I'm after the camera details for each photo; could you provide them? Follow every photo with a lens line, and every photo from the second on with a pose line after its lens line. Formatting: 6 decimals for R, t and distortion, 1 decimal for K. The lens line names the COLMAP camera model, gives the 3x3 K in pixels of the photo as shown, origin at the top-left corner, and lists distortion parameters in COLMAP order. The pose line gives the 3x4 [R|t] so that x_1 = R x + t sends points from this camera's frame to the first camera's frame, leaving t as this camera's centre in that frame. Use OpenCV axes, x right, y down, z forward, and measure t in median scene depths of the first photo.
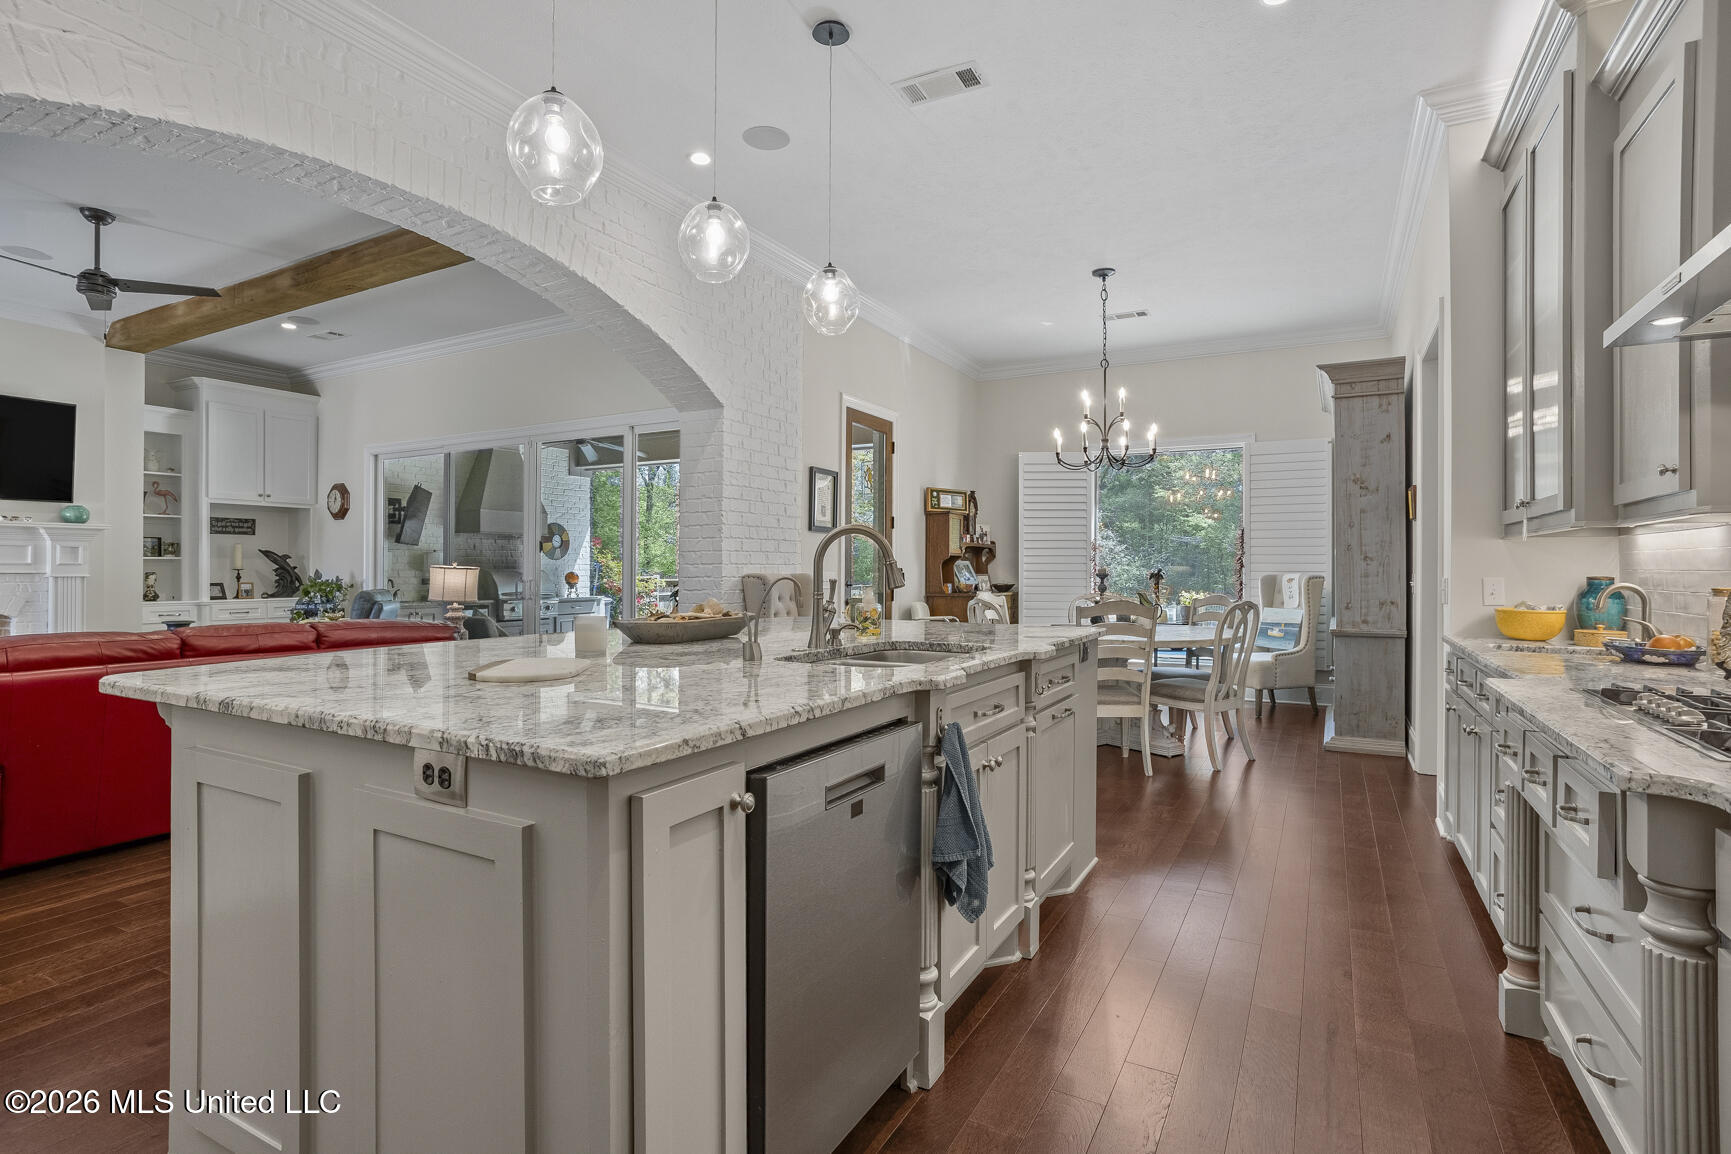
lens RADIAL K [[842.3, 0, 849.6], [0, 842.3, 566.8], [0, 0, 1]] dist [-0.010733, 0.010097]
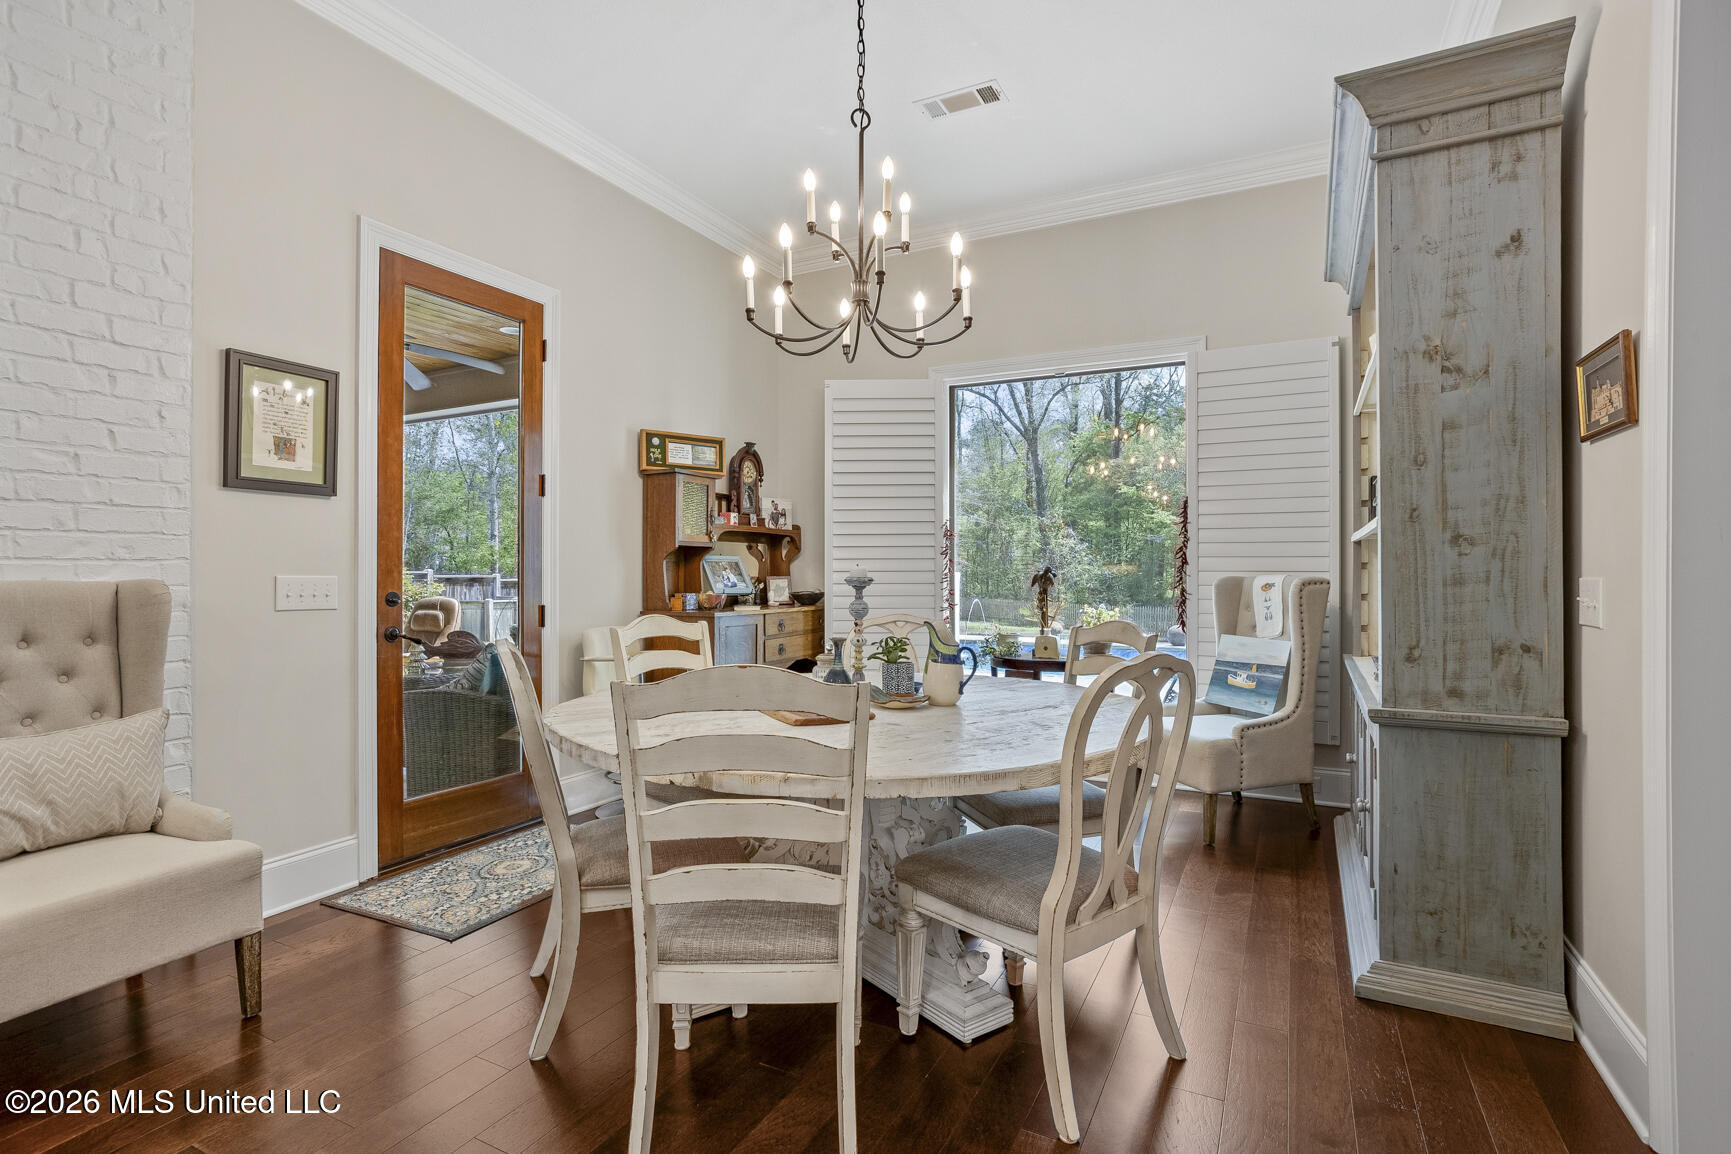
lens RADIAL K [[842.3, 0, 804.0], [0, 842.3, 565.8], [0, 0, 1]] dist [-0.010733, 0.010097]
pose [[0.999890, -0.003030, -0.014492, 0.267933], [0.003006, 0.999994, -0.001650, 0.002207], [0.014497, 0.001607, 0.999894, 0.521499]]
